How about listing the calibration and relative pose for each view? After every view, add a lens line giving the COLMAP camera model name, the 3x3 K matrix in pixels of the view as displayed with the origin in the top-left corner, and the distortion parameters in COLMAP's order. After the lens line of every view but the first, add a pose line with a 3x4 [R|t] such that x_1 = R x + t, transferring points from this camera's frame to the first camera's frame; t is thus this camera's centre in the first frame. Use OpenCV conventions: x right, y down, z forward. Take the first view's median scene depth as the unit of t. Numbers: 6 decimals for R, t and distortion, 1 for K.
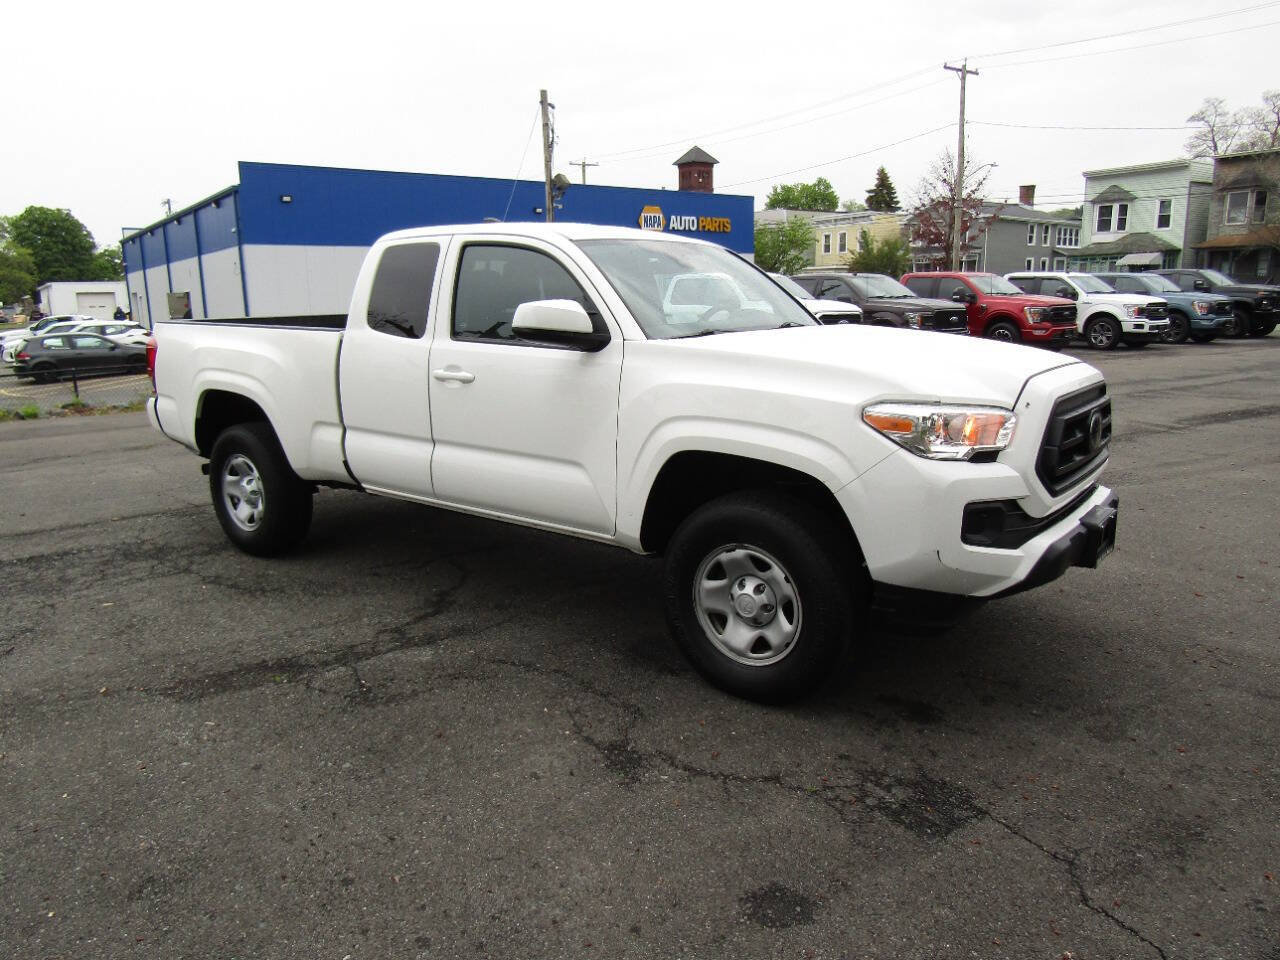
lens RADIAL K [[934.0, 0, 640.0], [0, 934.0, 480.0], [0, 0, 1]] dist [-0.018719, 0.008706]
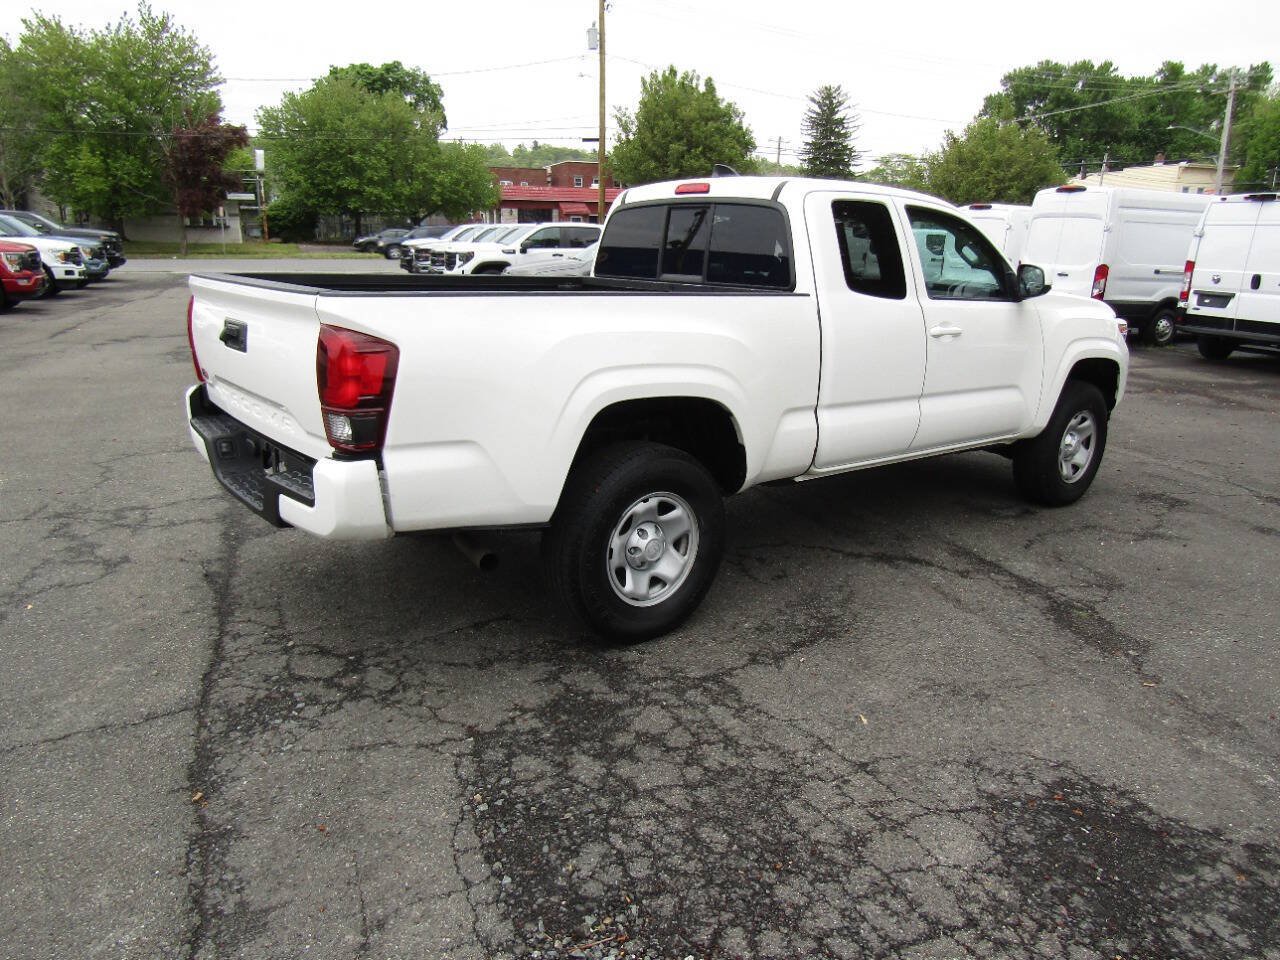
lens RADIAL K [[932.2, 0, 633.7], [0, 932.2, 473.7], [0, 0, 1]] dist [-0.003645, 0.002516]
pose [[0.238123, -0.222645, 0.945371, -1.028901], [0.171313, 0.967737, 0.184761, -0.162471], [-0.956007, 0.117959, 0.268582, 0.813258]]
